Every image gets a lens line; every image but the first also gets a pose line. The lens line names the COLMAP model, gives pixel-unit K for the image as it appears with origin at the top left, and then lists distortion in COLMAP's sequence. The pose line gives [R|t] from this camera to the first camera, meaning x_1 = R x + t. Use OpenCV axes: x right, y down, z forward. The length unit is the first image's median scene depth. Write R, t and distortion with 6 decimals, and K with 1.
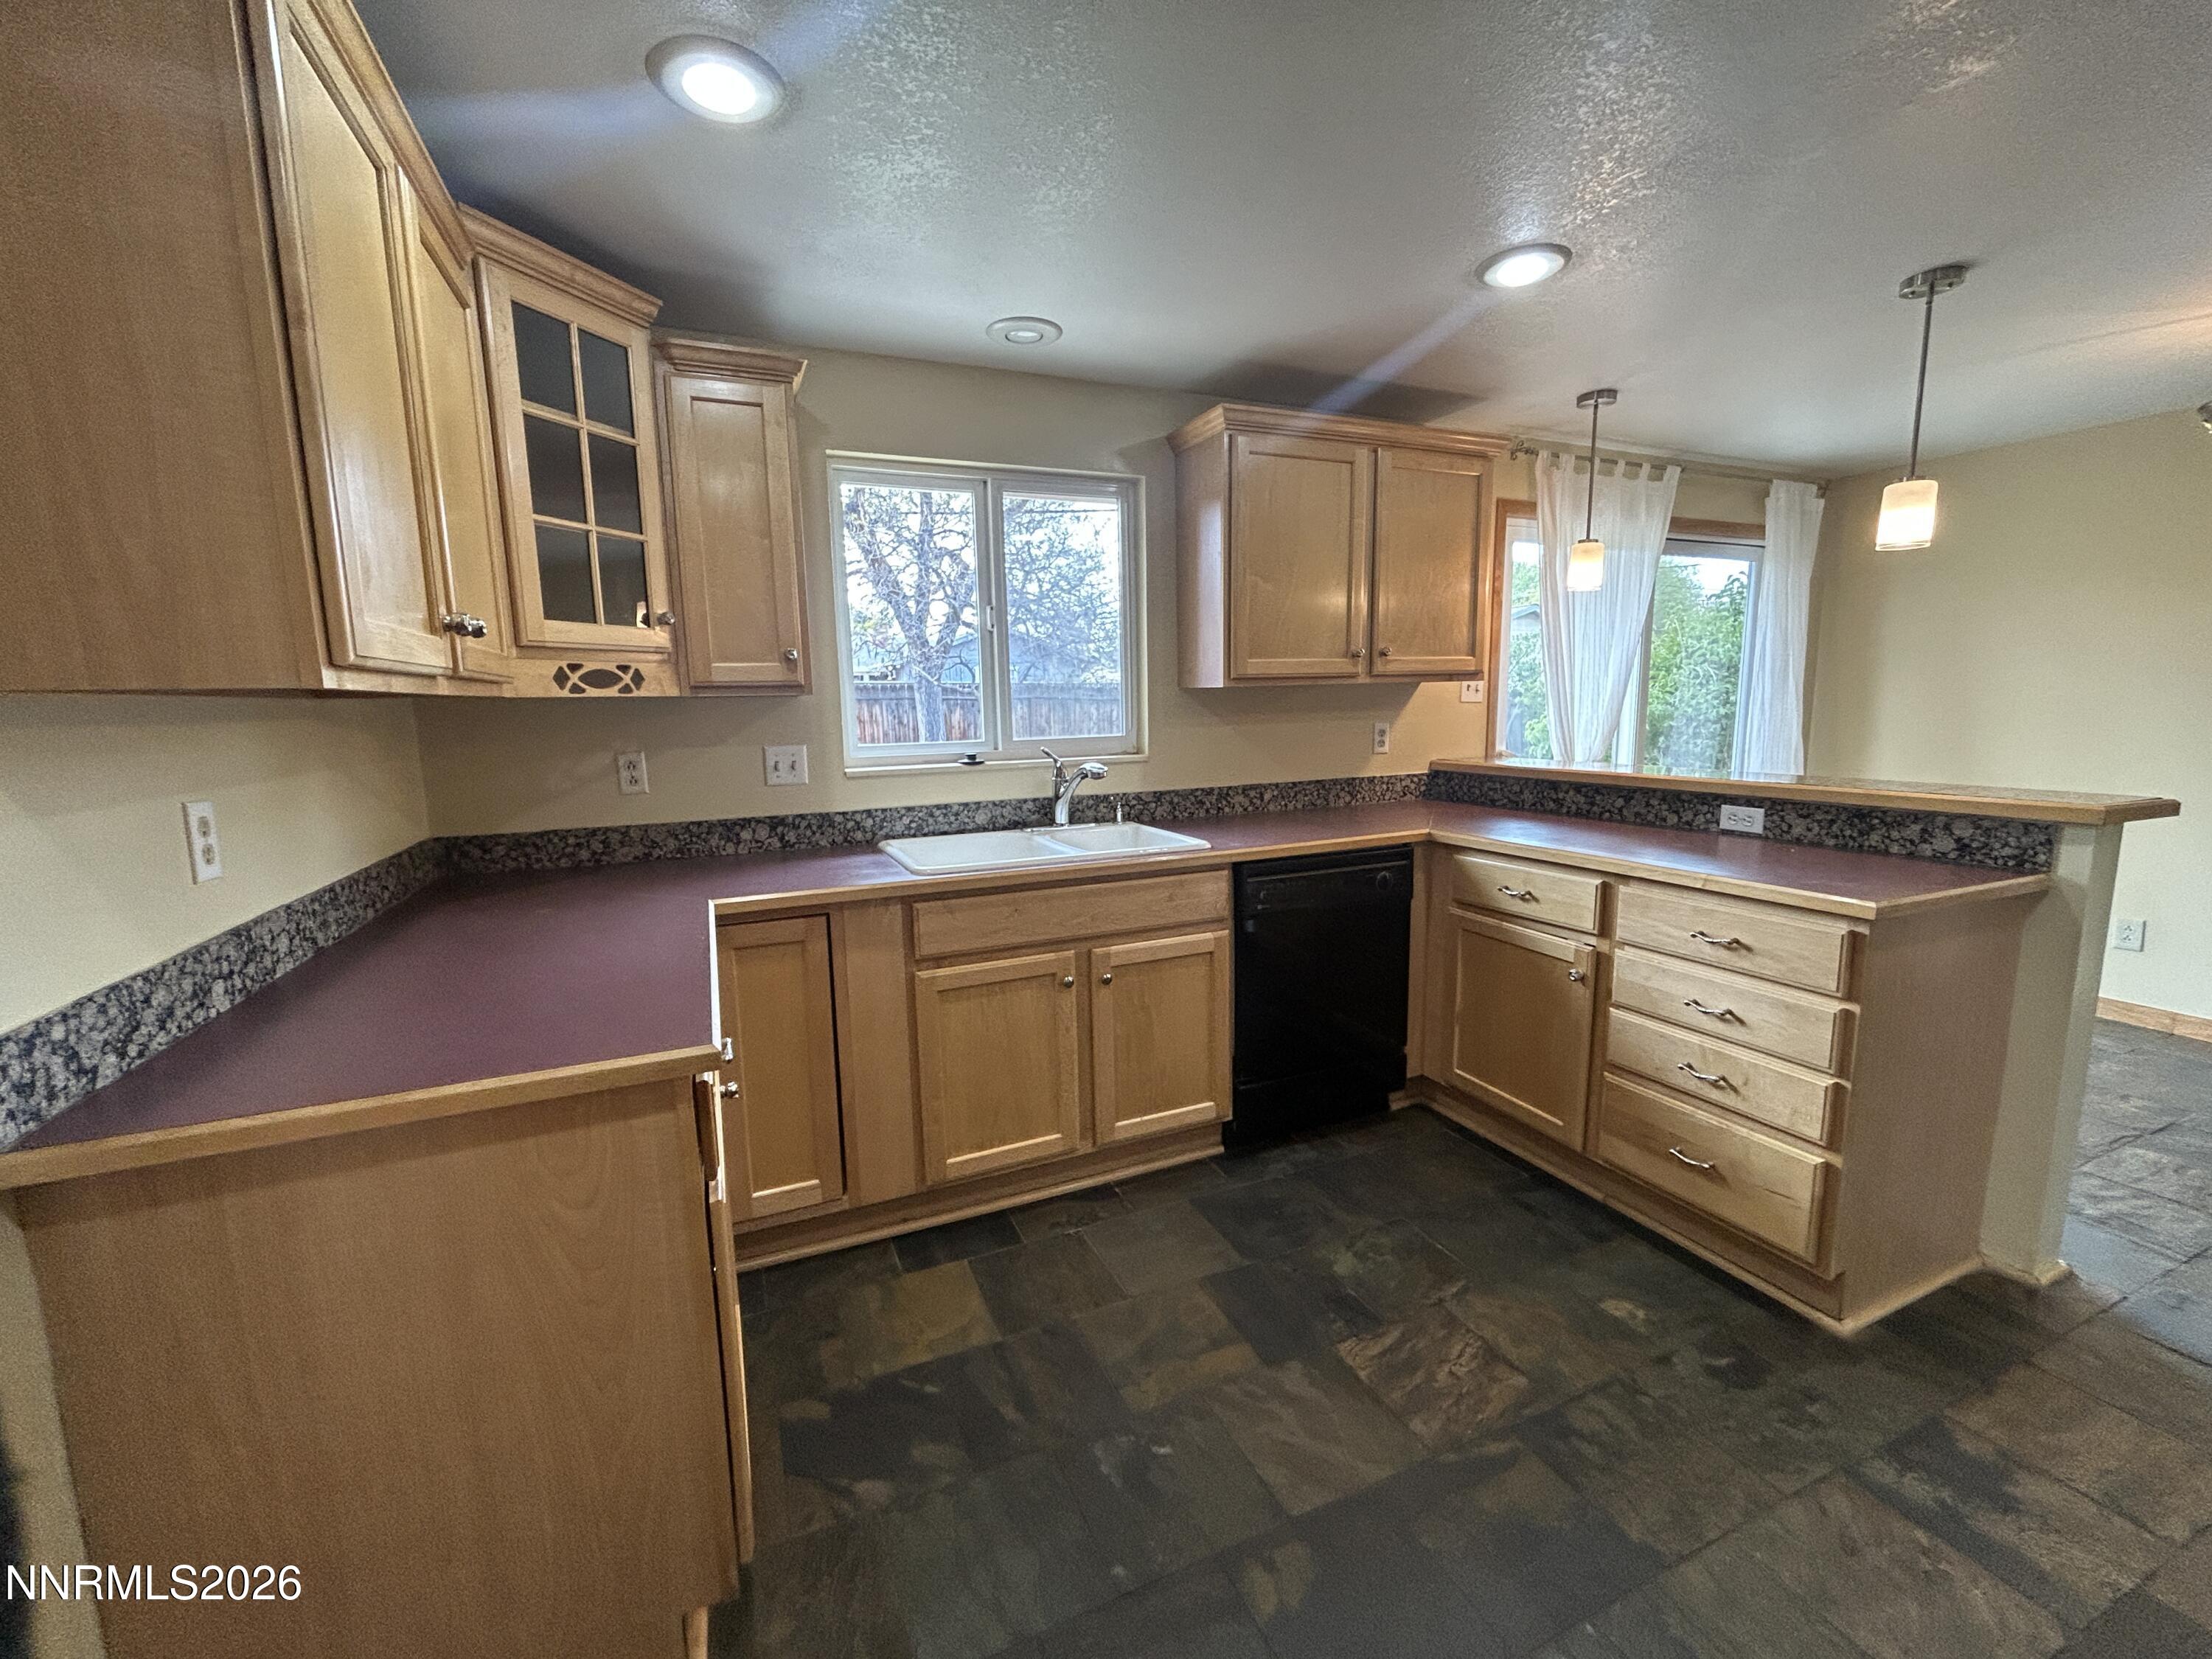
lens RADIAL K [[893.3, 0, 1106.0], [0, 893.3, 829.5], [0, 0, 1]] dist [0.001192, 0.000153]
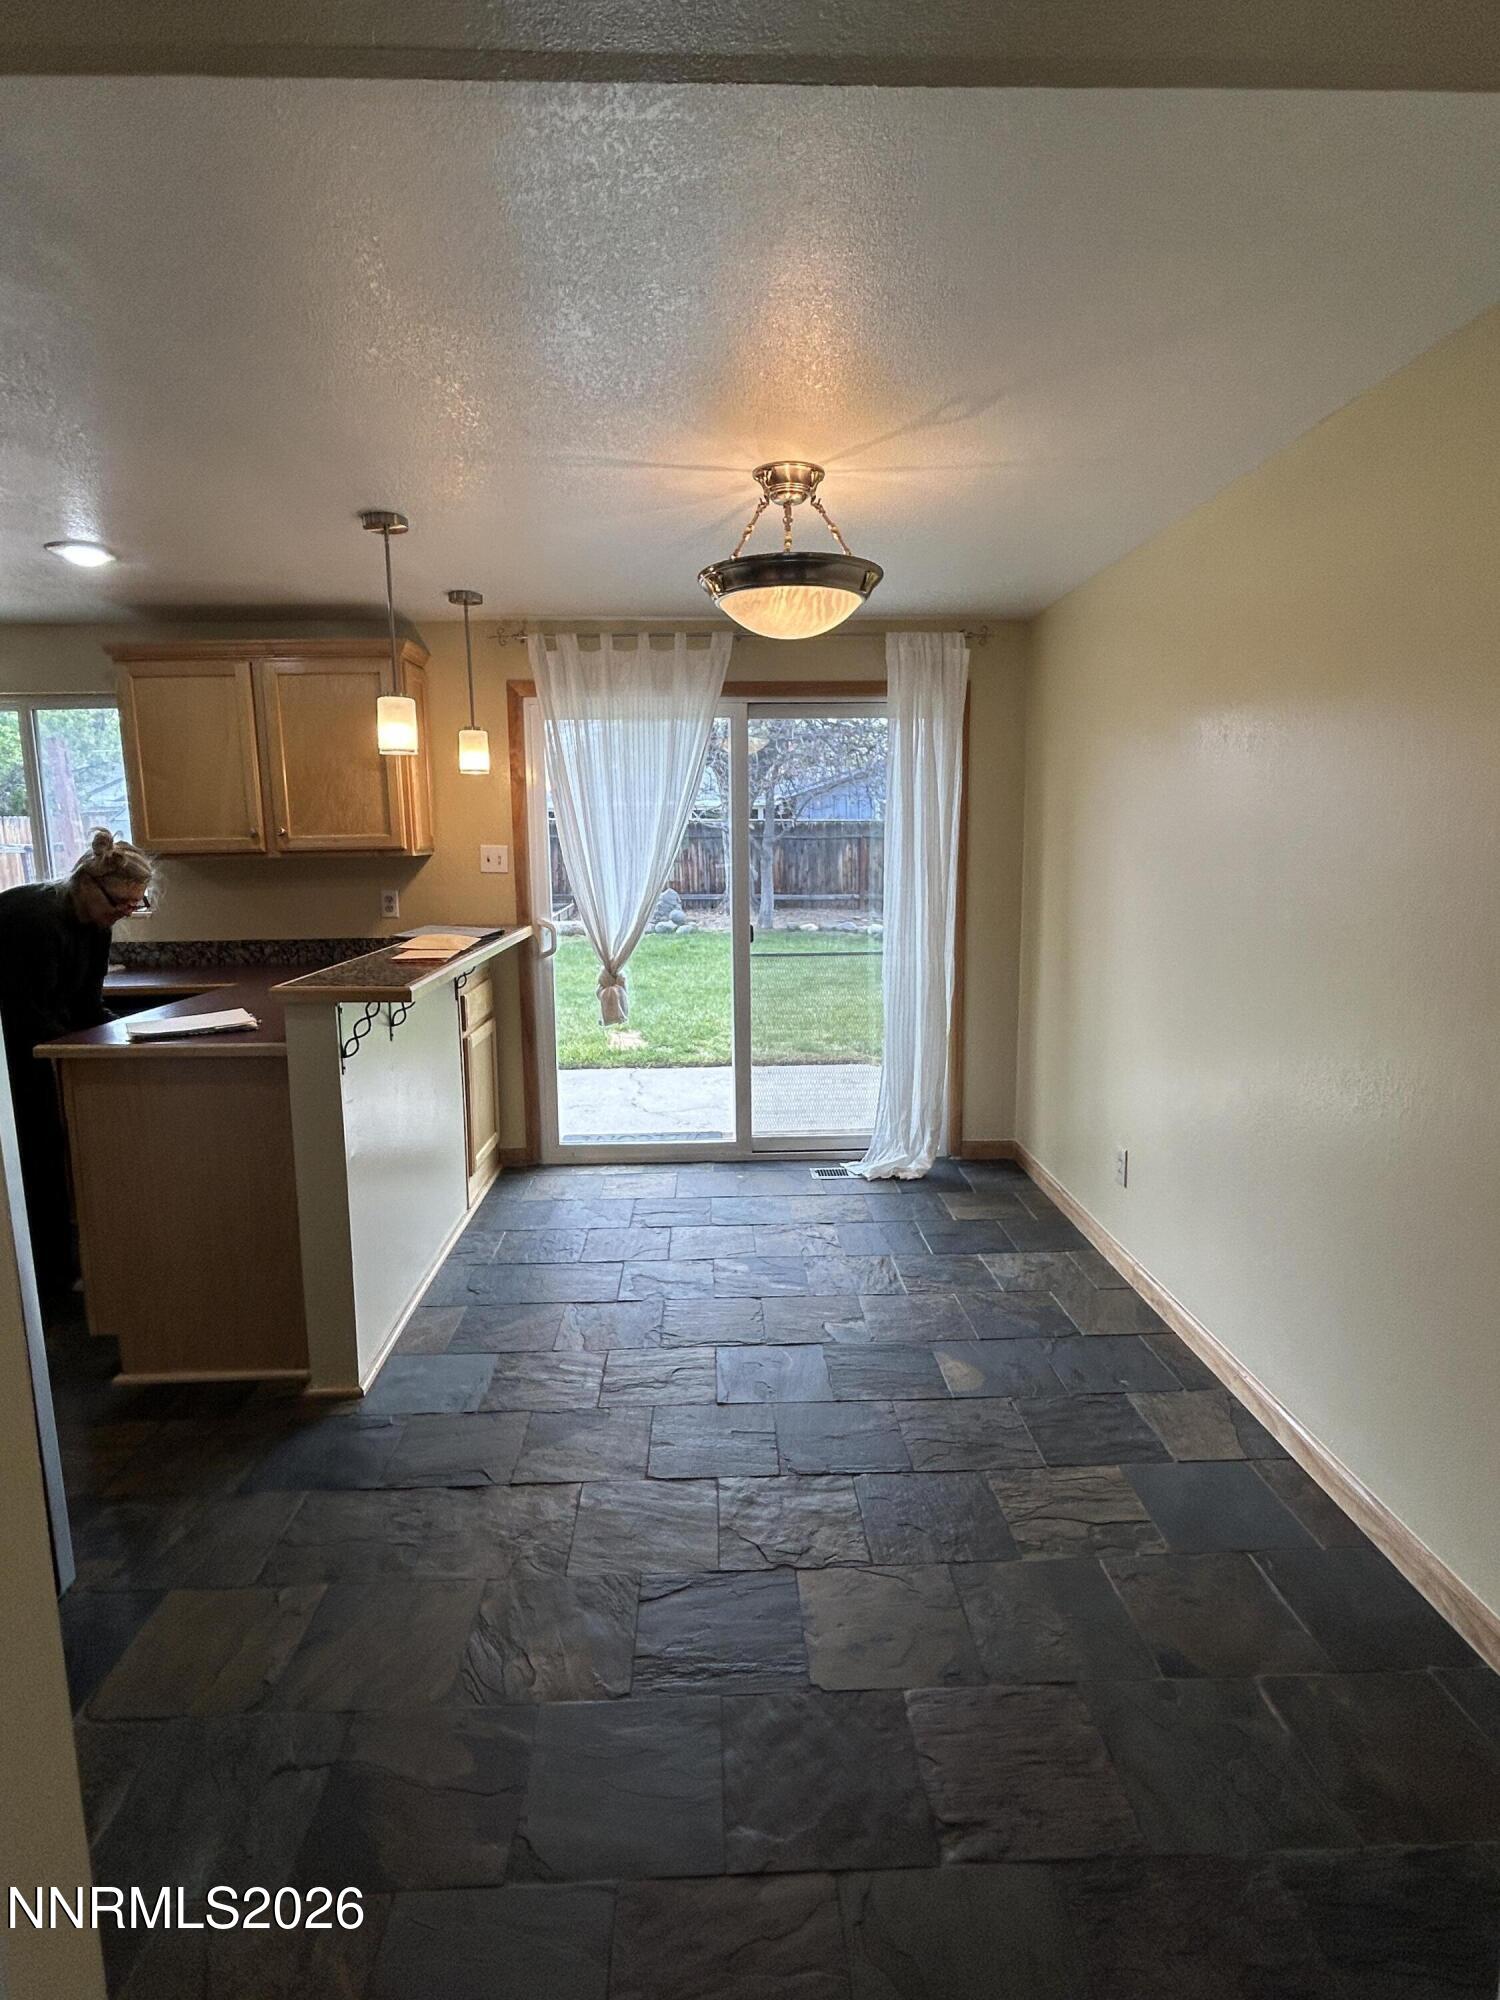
lens RADIAL K [[1041.9, 0, 750.0], [0, 1041.9, 1000.0], [0, 0, 1]] dist [0.000122, 0.000251]
pose [[0.930932, 0.065428, -0.359283, 1.265963], [-0.060039, 0.997853, 0.026151, -0.046510], [0.360223, -0.002773, 0.932862, -0.050349]]
